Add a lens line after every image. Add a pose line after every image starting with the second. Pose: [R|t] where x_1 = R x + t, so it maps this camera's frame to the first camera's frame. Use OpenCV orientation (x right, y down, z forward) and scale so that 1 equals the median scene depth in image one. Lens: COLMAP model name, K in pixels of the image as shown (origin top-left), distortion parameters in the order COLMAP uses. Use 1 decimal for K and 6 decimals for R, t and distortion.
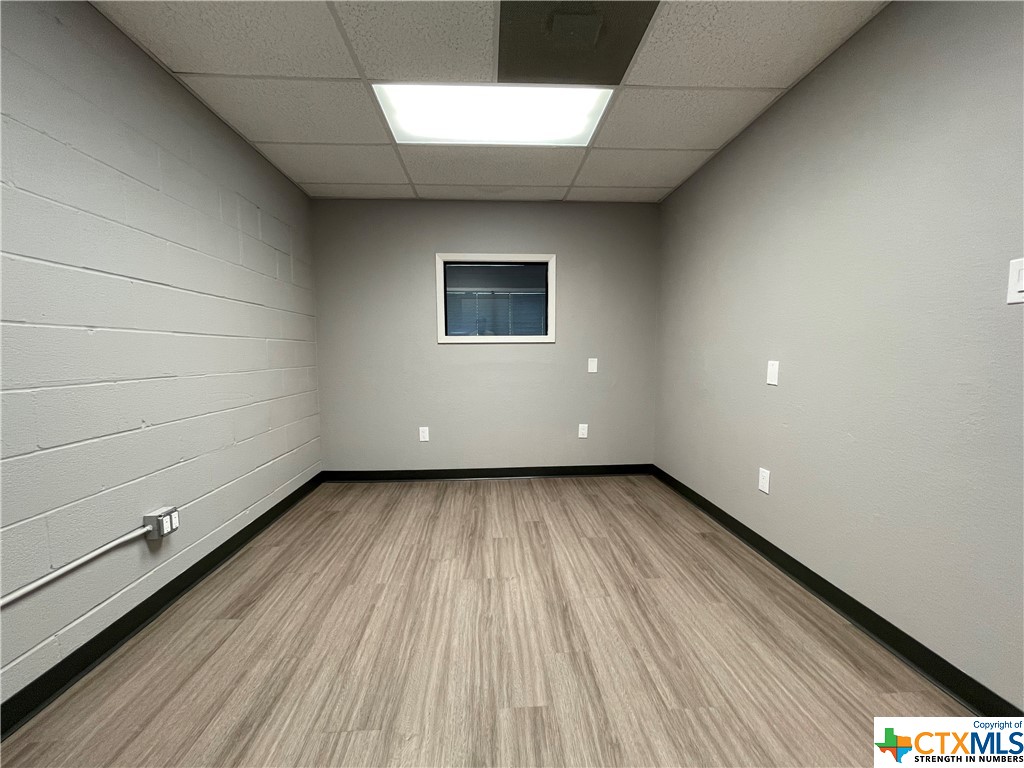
lens RADIAL K [[414.7, 0, 507.7], [0, 414.7, 386.1], [0, 0, 1]] dist [0.000543, 0.000709]
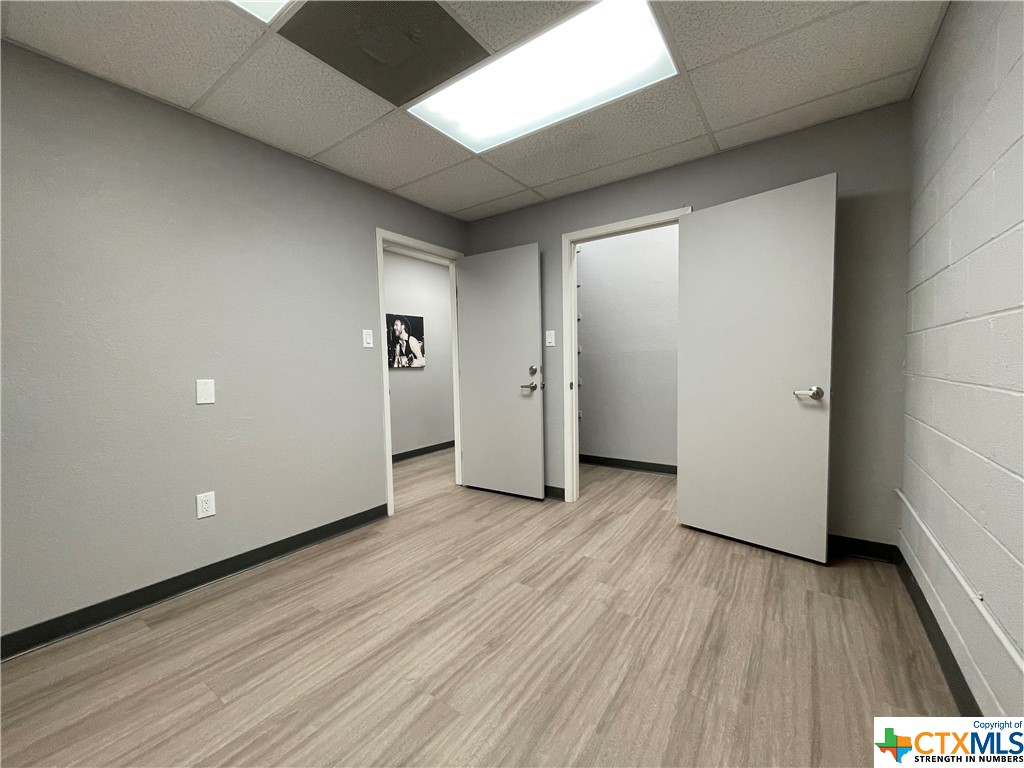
lens RADIAL K [[414.7, 0, 507.7], [0, 414.7, 386.1], [0, 0, 1]] dist [0.000543, 0.000709]
pose [[-0.781492, -0.009407, 0.623844, -0.562985], [0.076511, 0.990895, 0.110788, -0.104531], [-0.619206, 0.134311, -0.773657, 1.388475]]
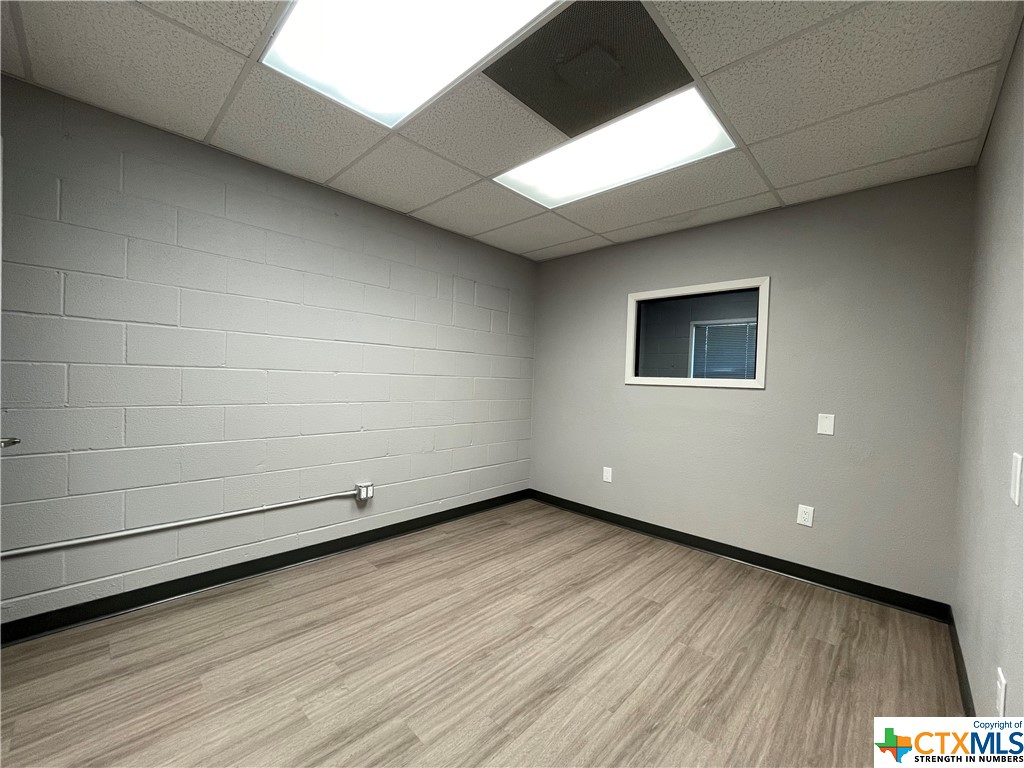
lens RADIAL K [[414.7, 0, 507.7], [0, 414.7, 386.1], [0, 0, 1]] dist [0.000543, 0.000709]
pose [[0.680816, 0.042768, -0.731205, 0.618457], [-0.096488, 0.994831, -0.031652, -0.070464], [0.726072, 0.092102, 0.681423, 0.230615]]
